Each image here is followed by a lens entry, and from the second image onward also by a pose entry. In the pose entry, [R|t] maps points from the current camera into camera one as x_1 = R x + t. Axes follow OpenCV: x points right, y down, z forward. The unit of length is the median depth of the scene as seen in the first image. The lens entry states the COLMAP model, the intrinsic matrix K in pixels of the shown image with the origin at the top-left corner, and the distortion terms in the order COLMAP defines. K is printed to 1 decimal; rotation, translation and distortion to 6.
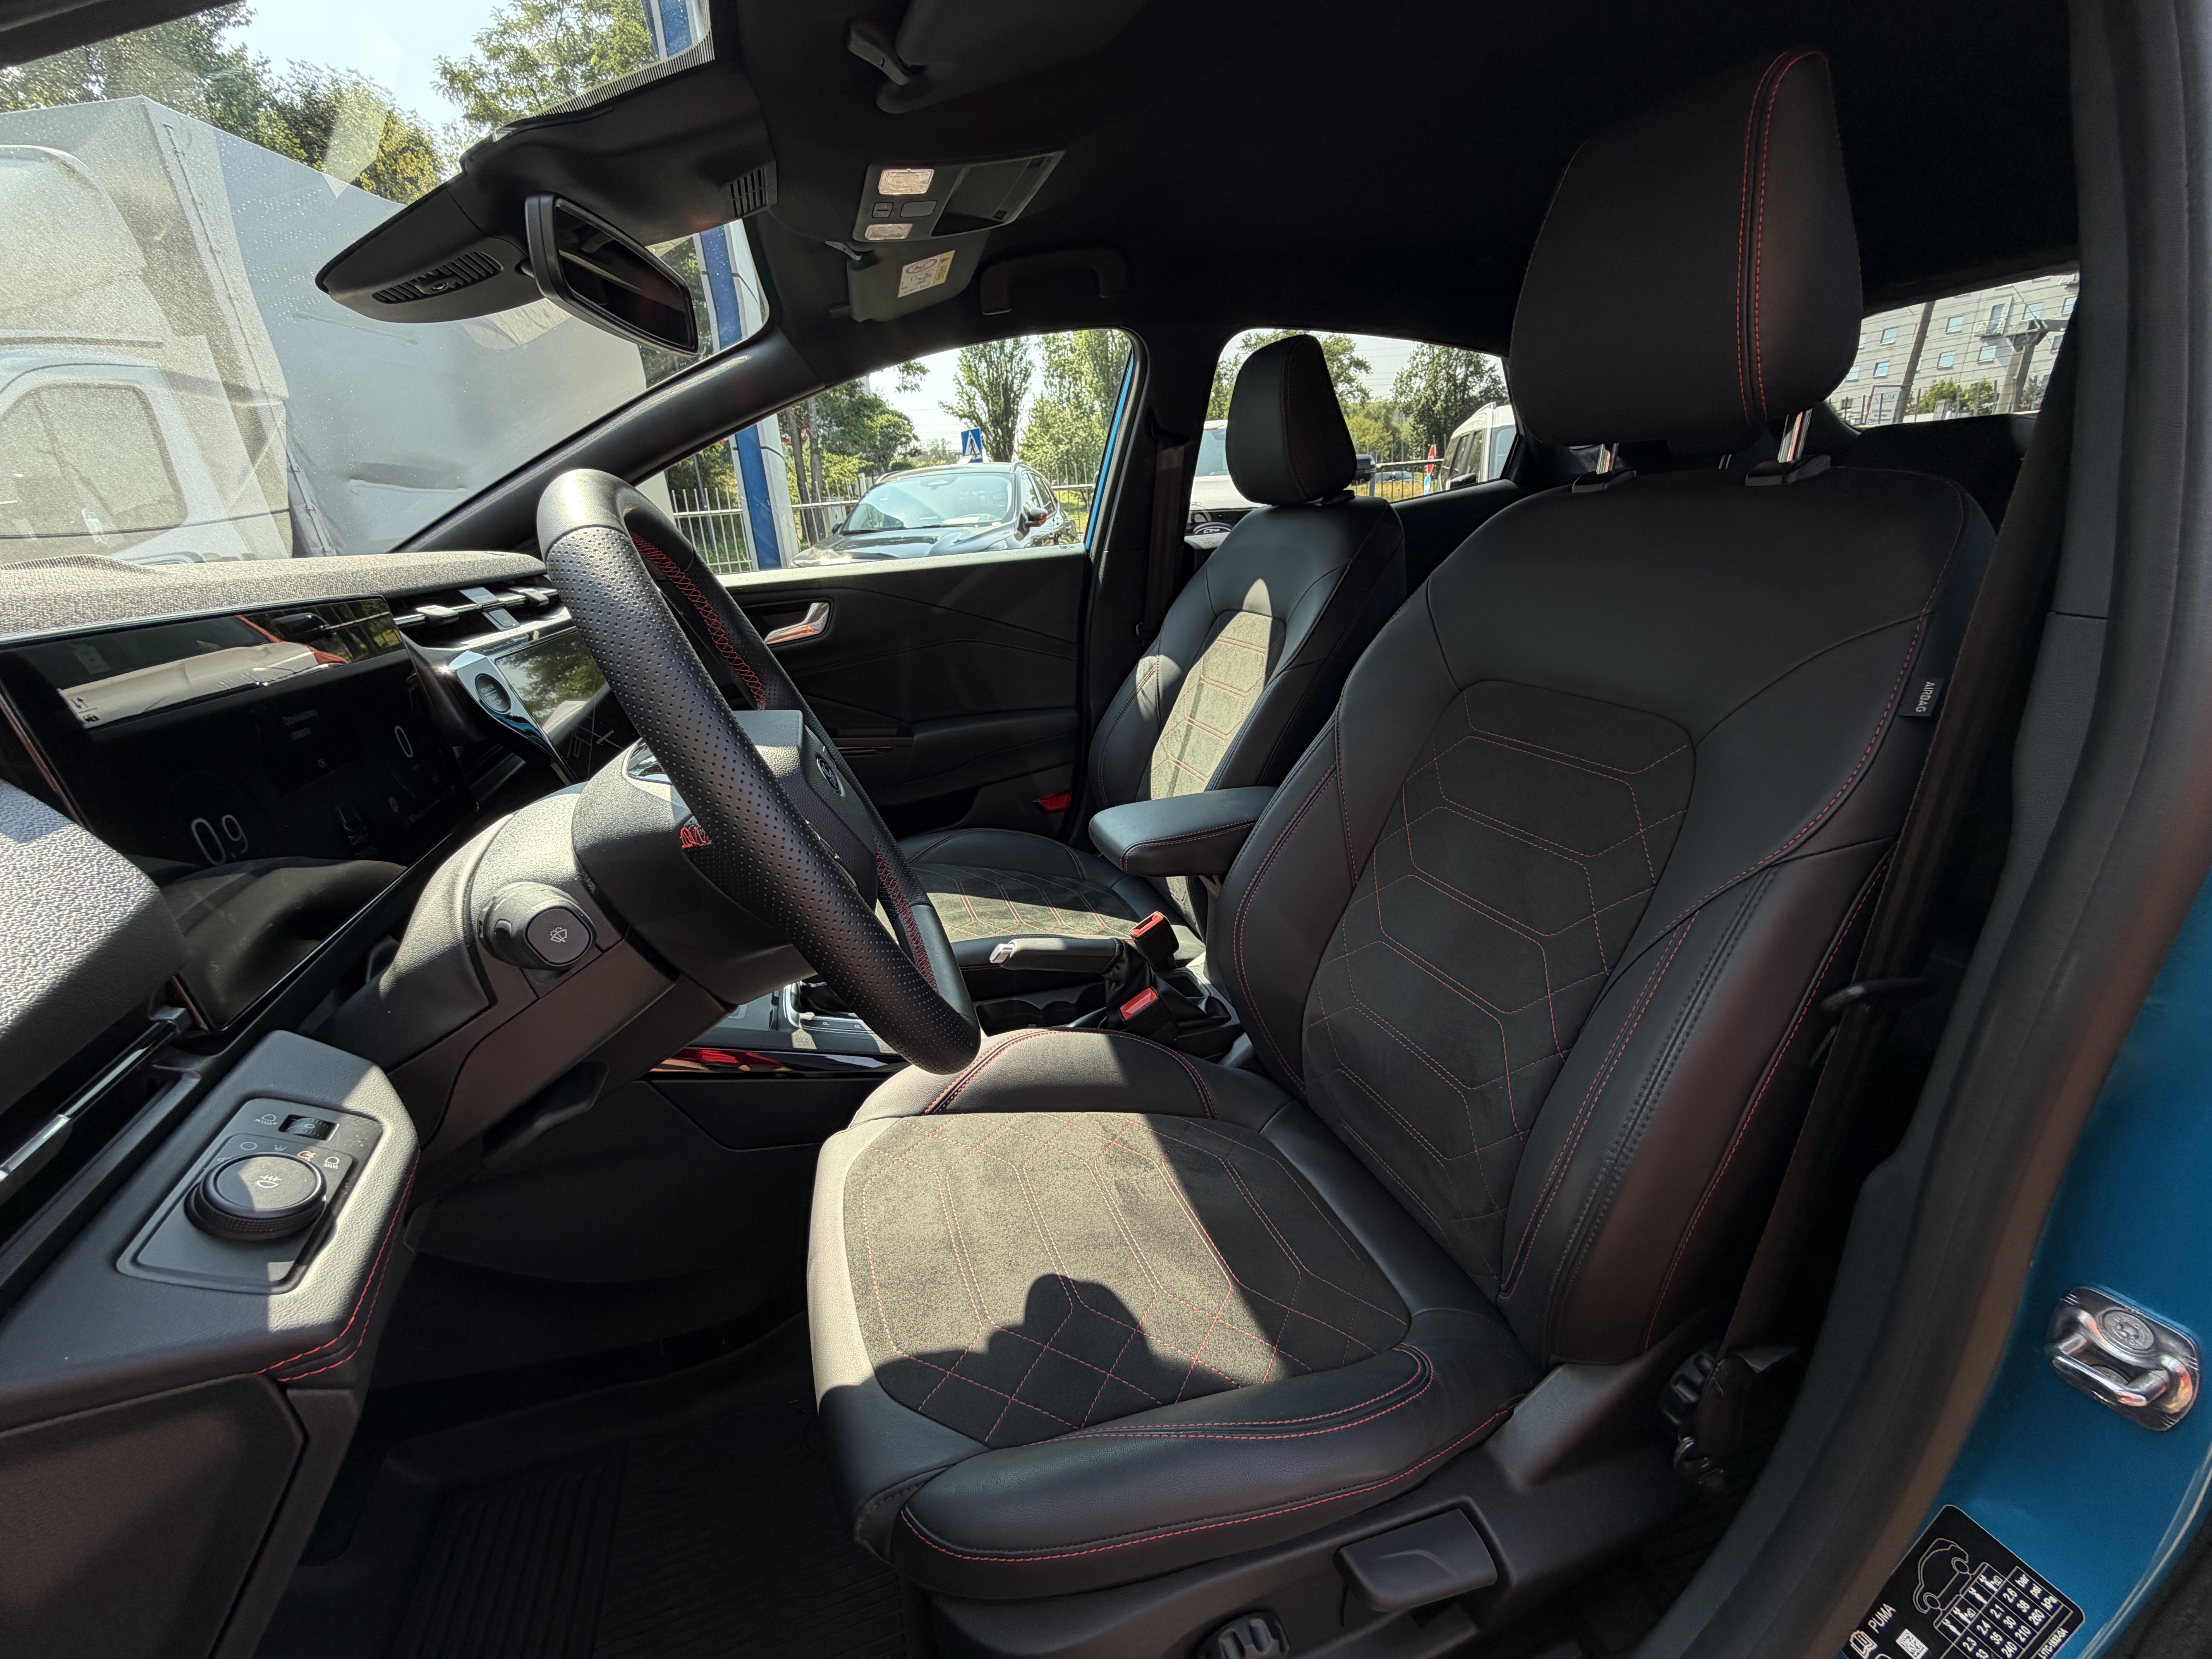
lens RADIAL K [[884.2, 0, 1098.8], [0, 884.2, 831.0], [0, 0, 1]] dist [-0.001724, 0.000080]
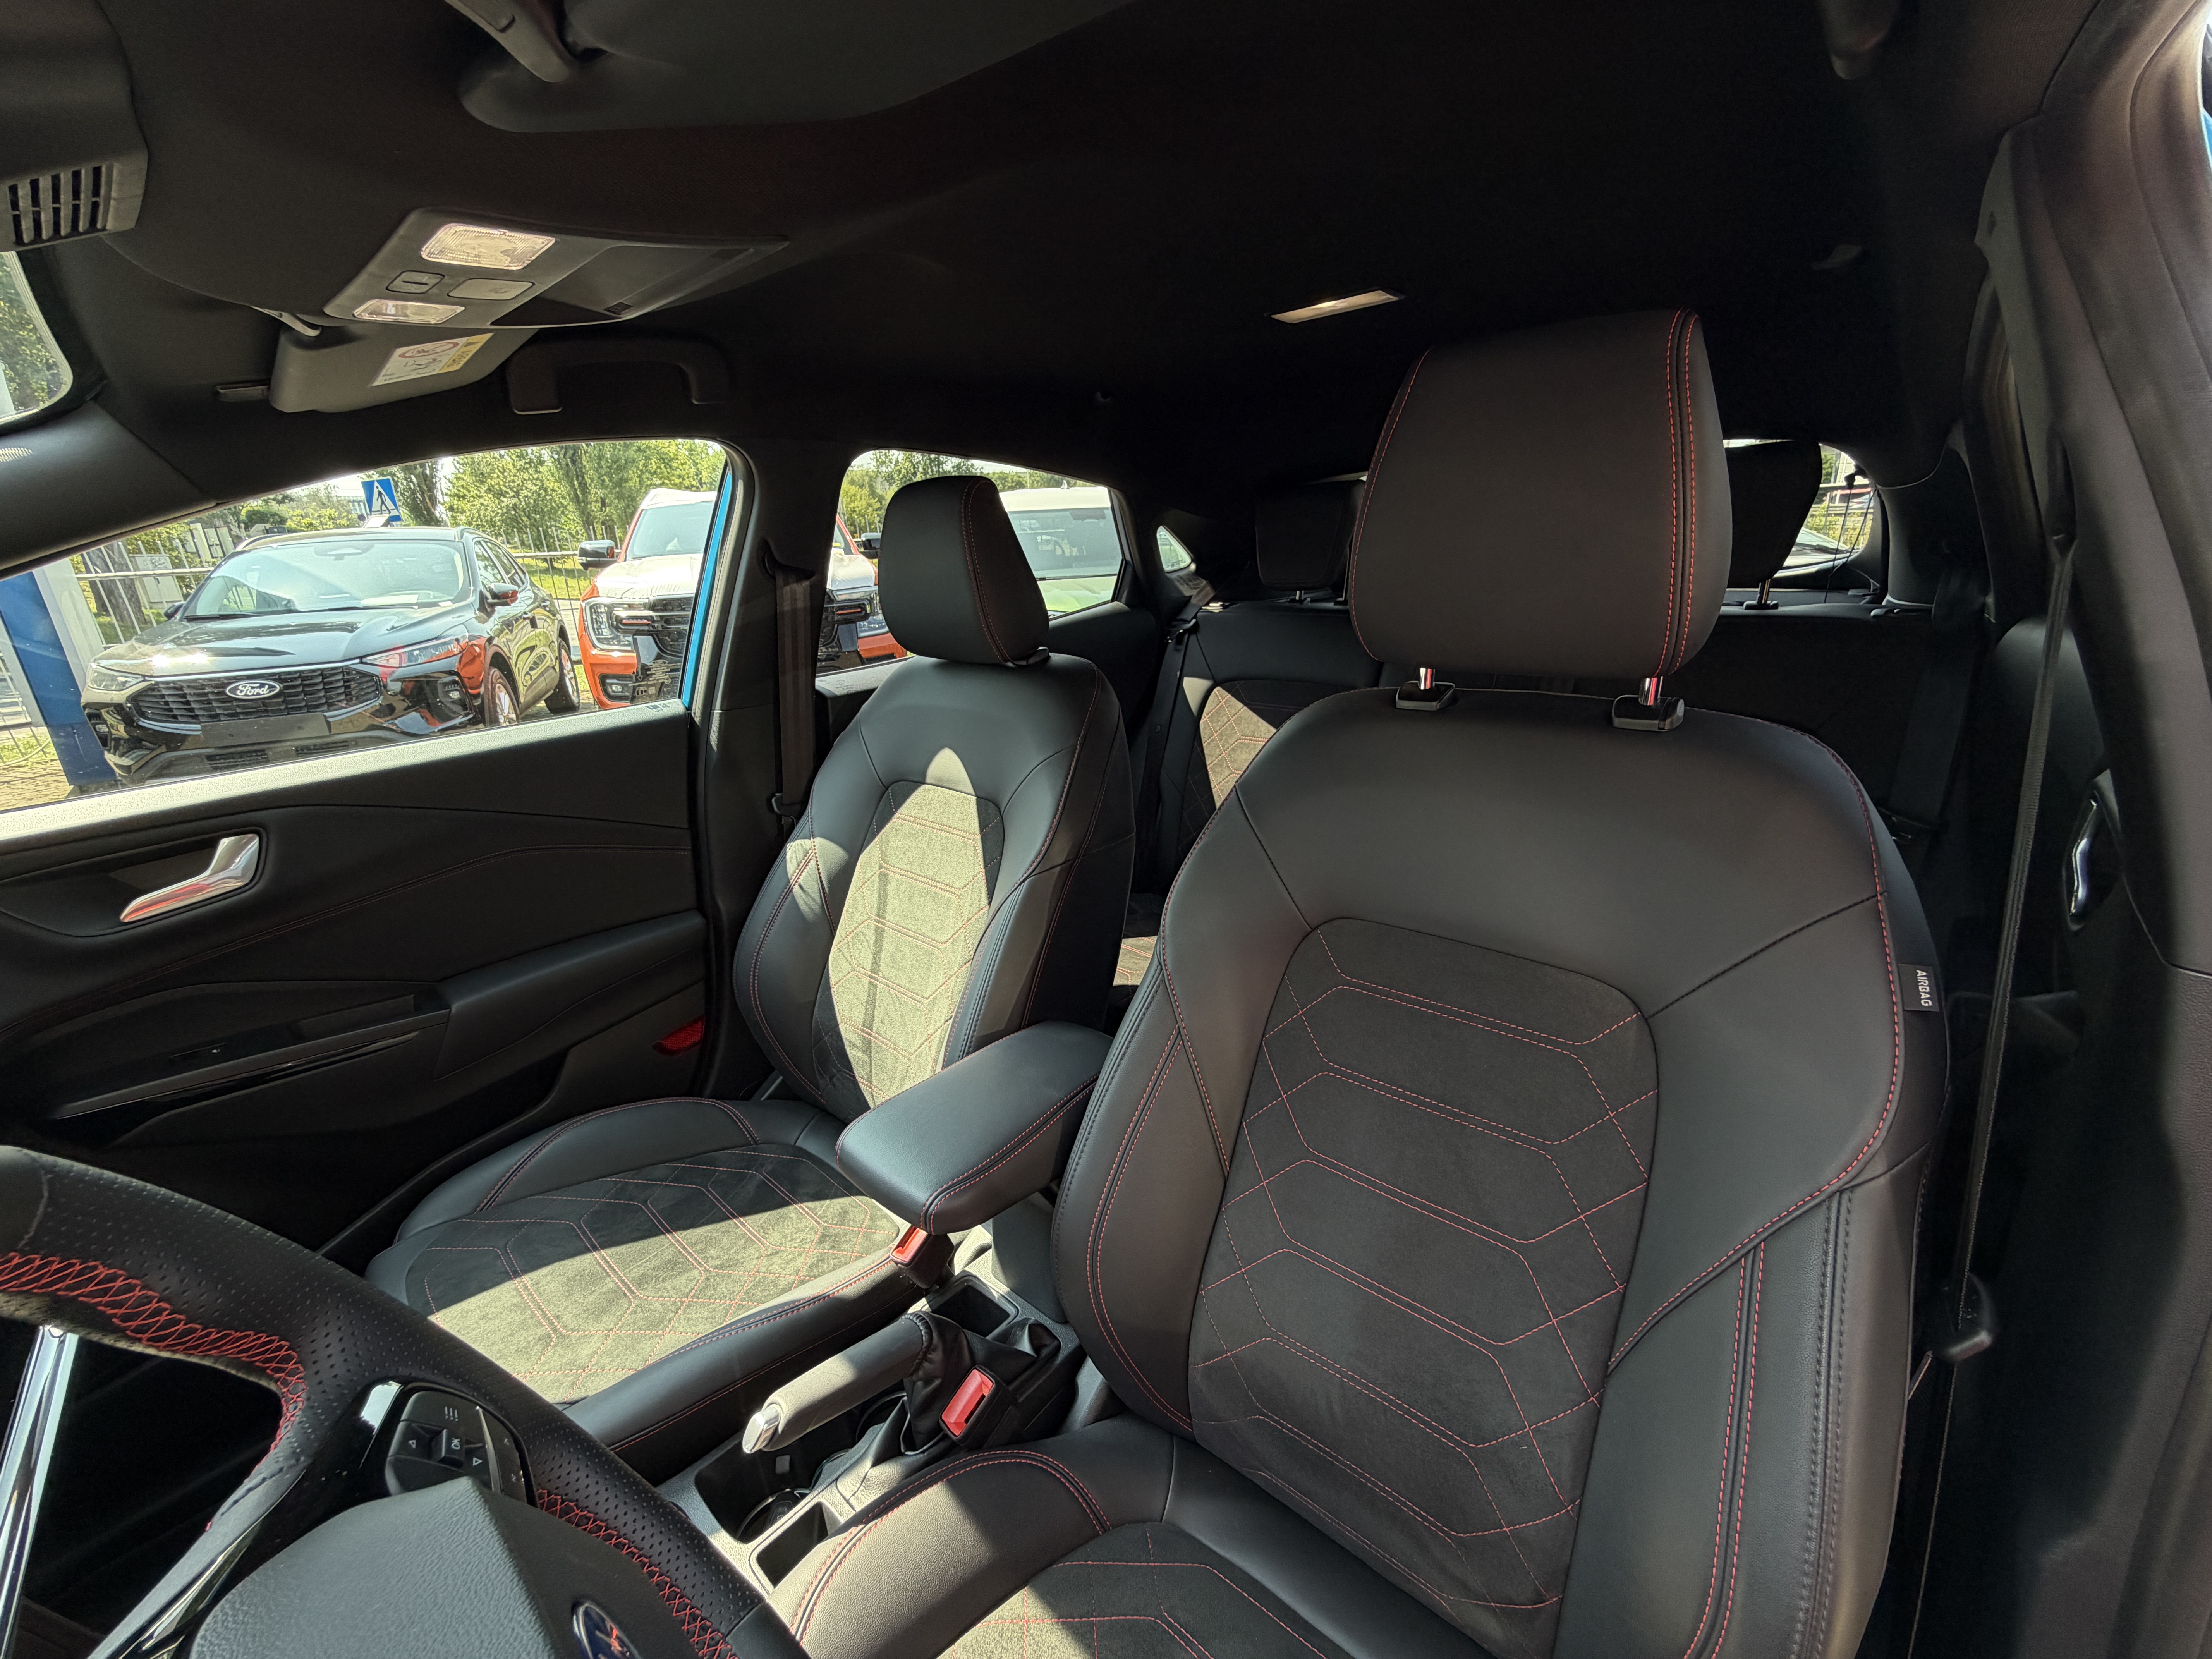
lens RADIAL K [[884.2, 0, 1098.8], [0, 884.2, 831.0], [0, 0, 1]] dist [-0.001724, 0.000080]
pose [[0.864455, -0.136017, 0.483959, -0.099436], [0.166109, 0.985912, -0.019616, -0.154736], [-0.474473, 0.097347, 0.874871, 0.193004]]
